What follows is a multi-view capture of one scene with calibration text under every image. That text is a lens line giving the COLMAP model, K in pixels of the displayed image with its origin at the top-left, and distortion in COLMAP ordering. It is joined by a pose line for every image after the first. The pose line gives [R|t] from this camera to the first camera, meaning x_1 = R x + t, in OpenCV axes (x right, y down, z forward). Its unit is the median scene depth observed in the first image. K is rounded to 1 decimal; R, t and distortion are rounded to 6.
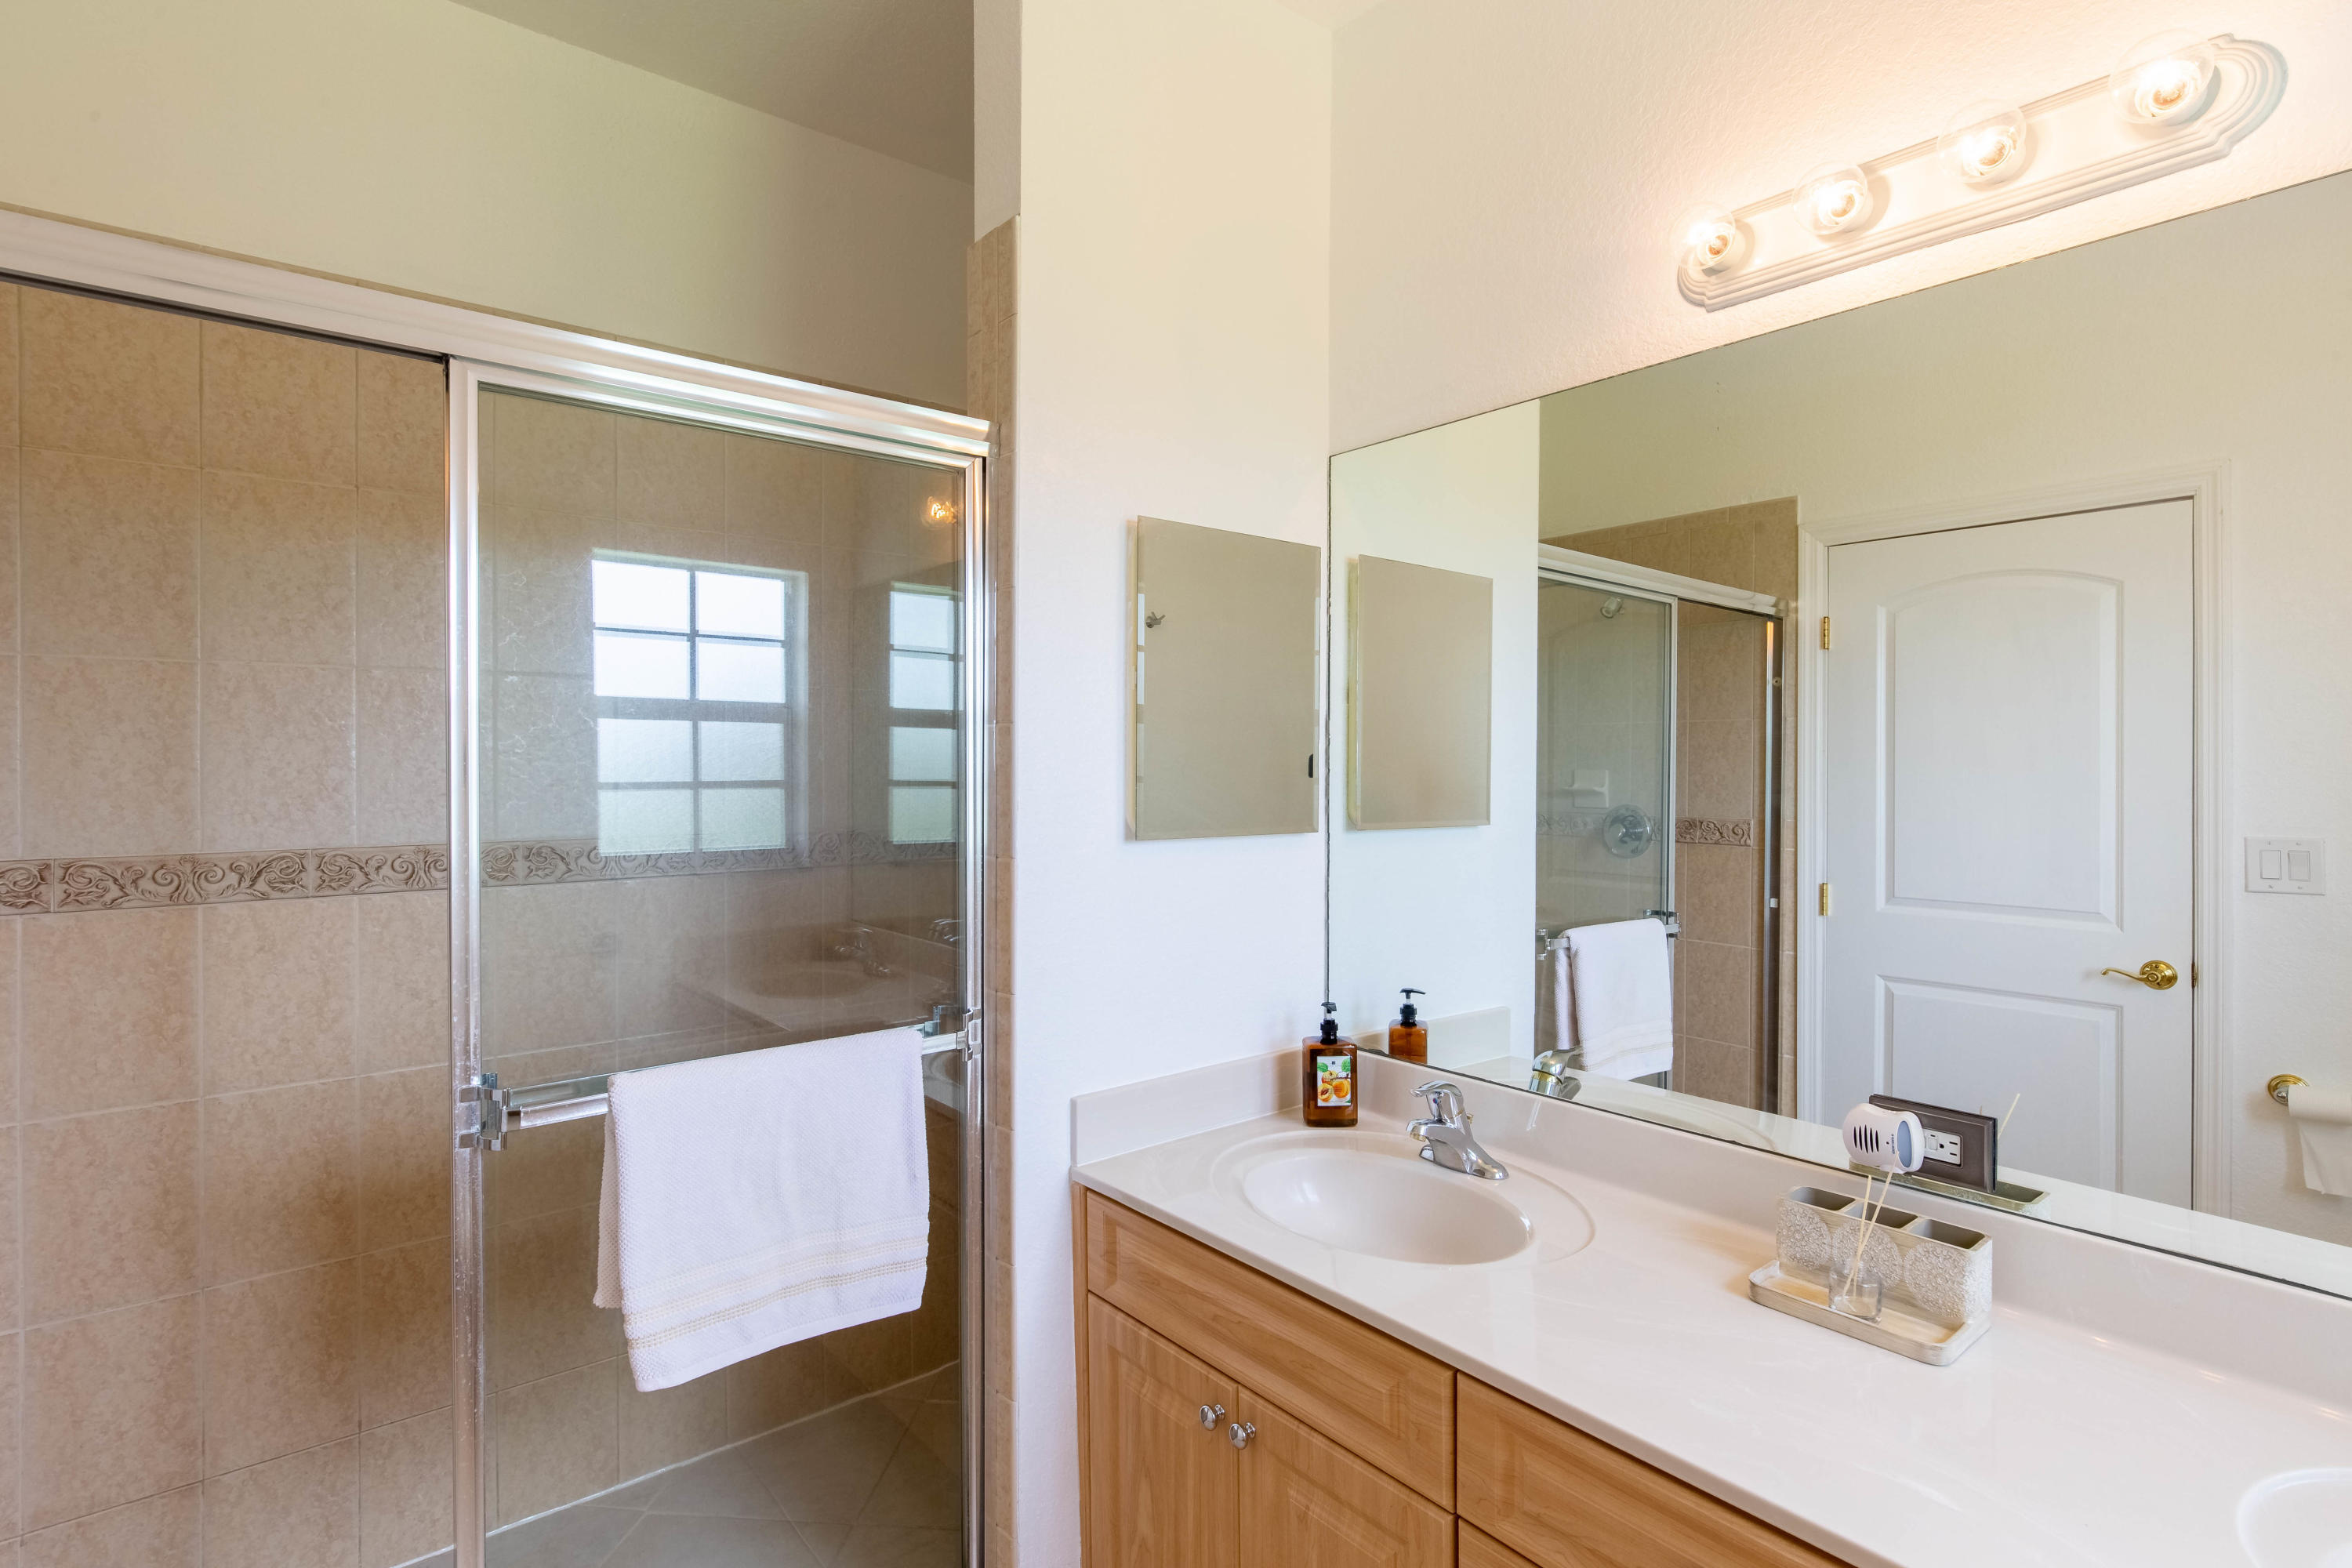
lens RADIAL K [[1148.4, 0, 1185.7], [0, 1148.4, 771.9], [0, 0, 1]] dist [0.000797, 0.000239]
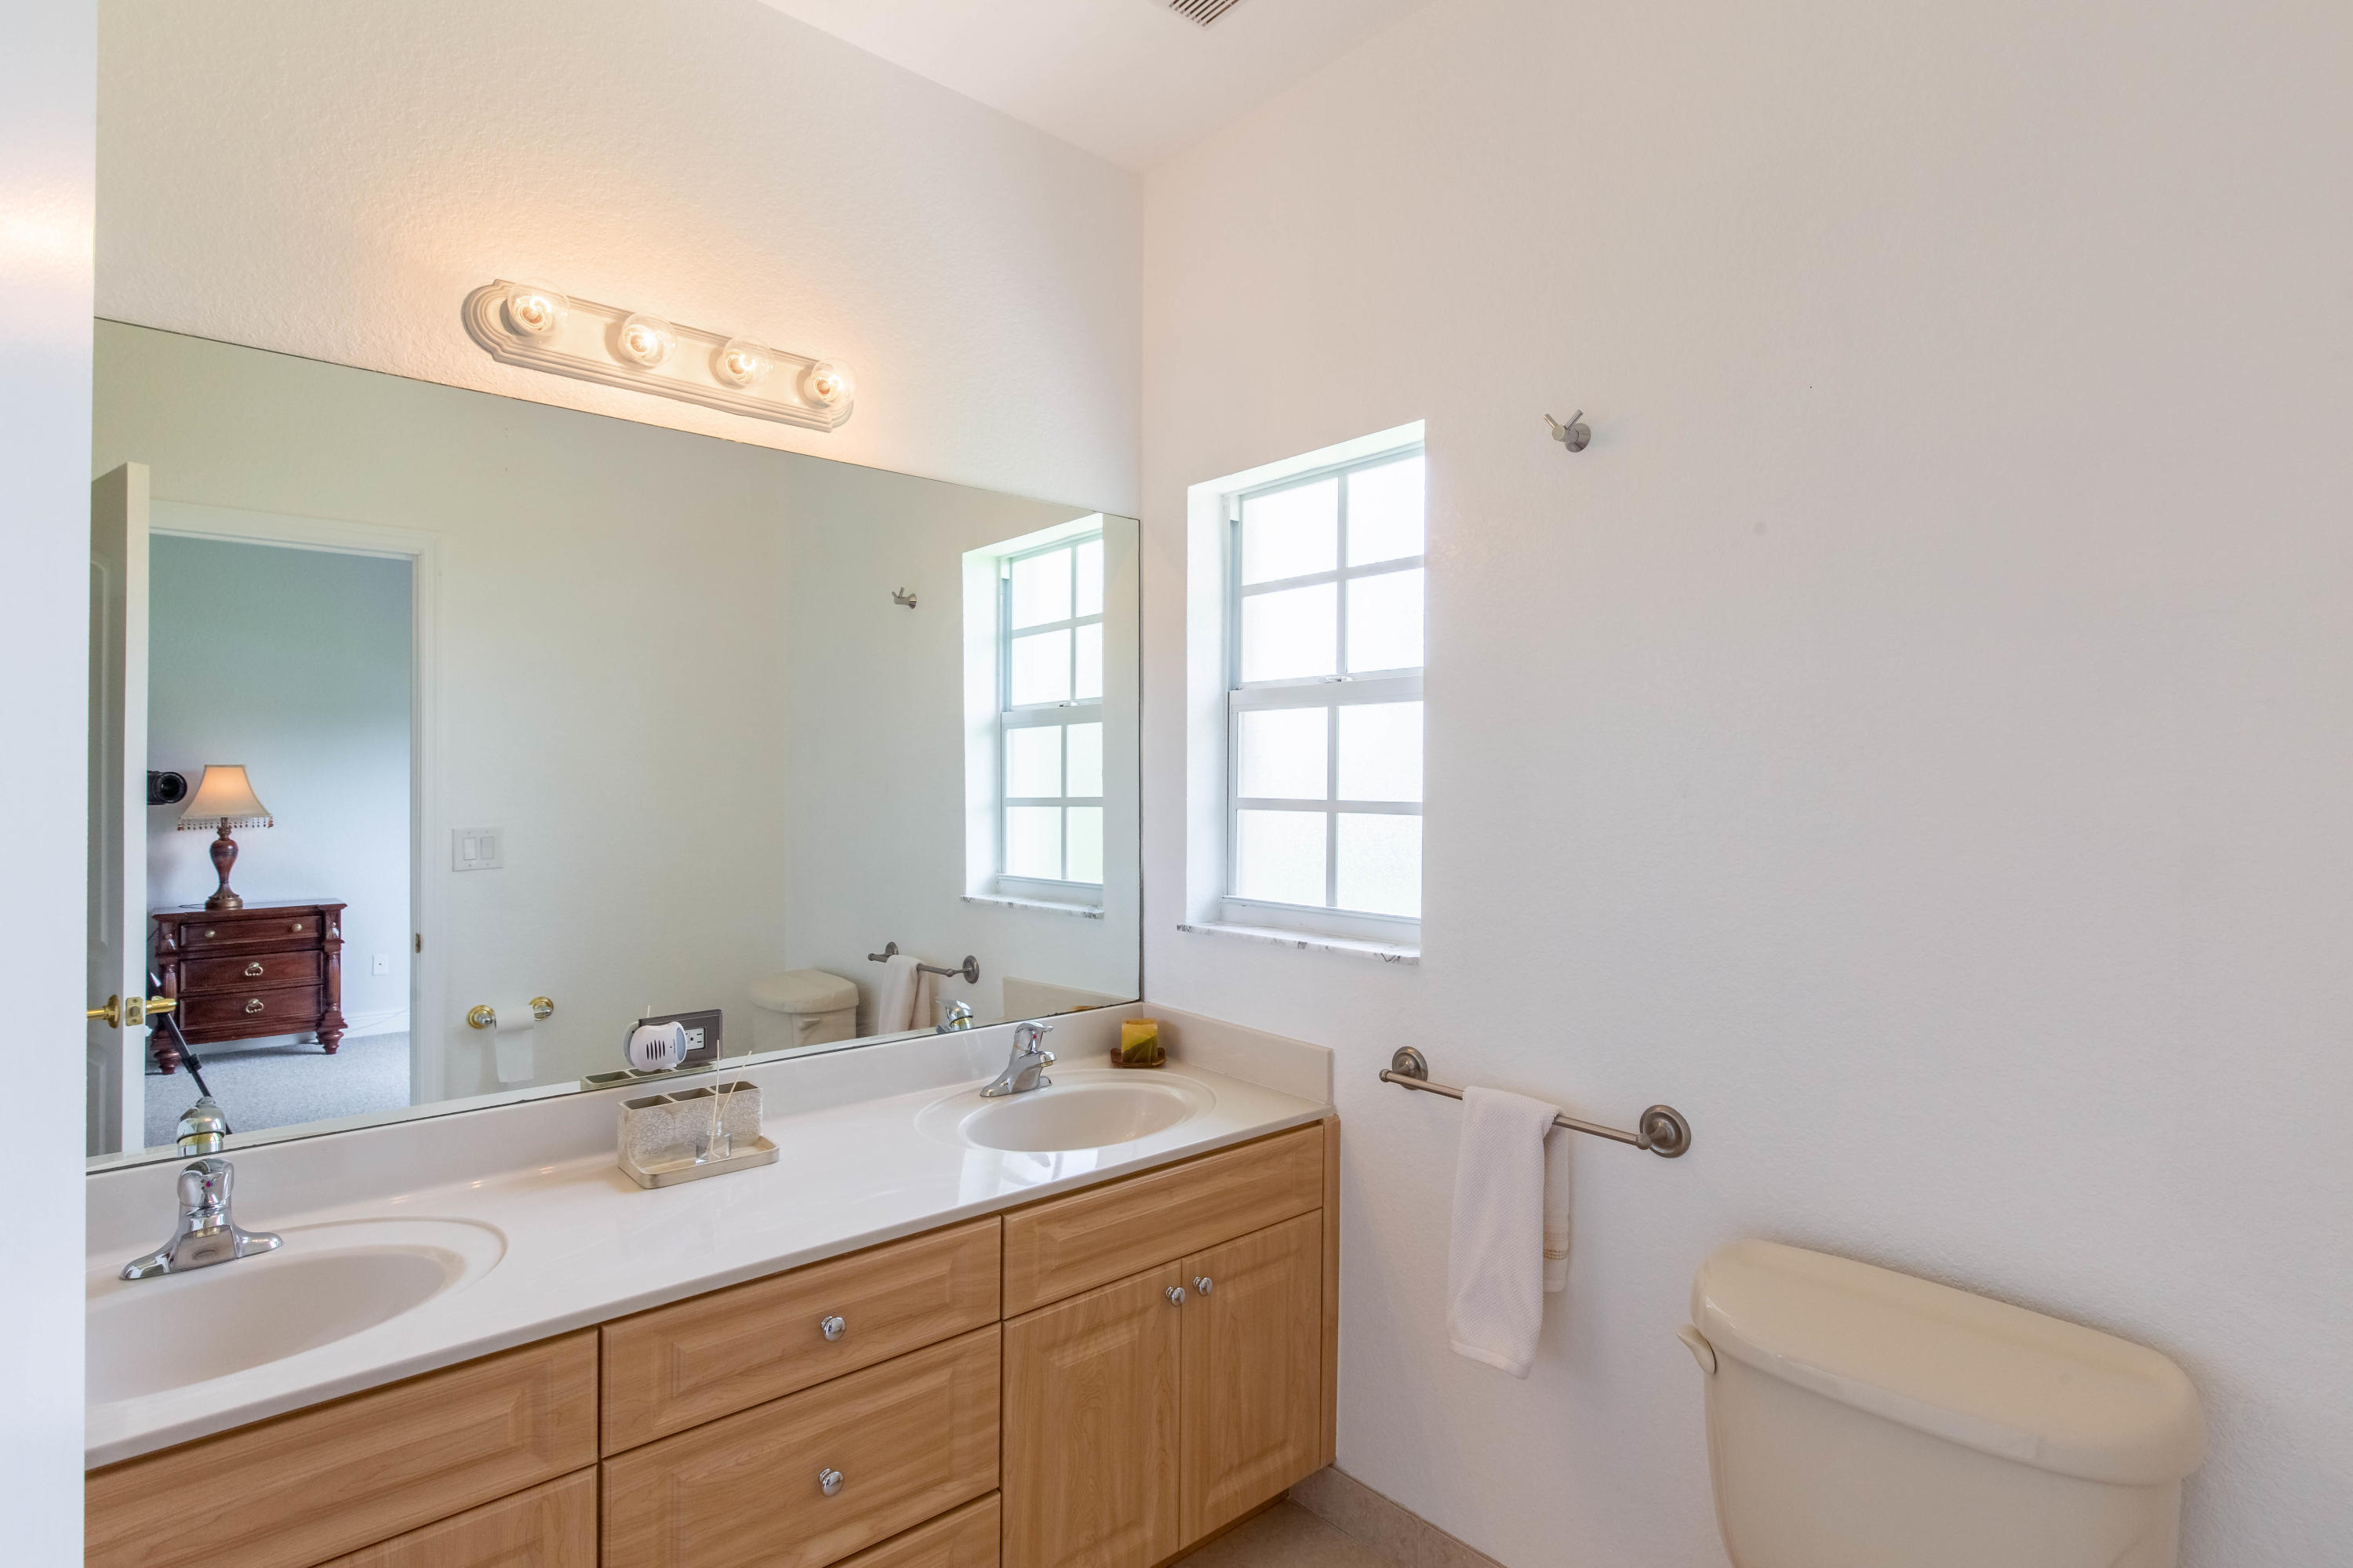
lens RADIAL K [[1149.0, 0, 1186.2], [0, 1149.0, 771.9], [0, 0, 1]] dist [0.000797, 0.000239]
pose [[-0.029648, 0.004307, 0.999551, -0.780158], [0.003867, 0.999984, -0.004194, 0.003797], [-0.999553, 0.003741, -0.029664, 0.430273]]
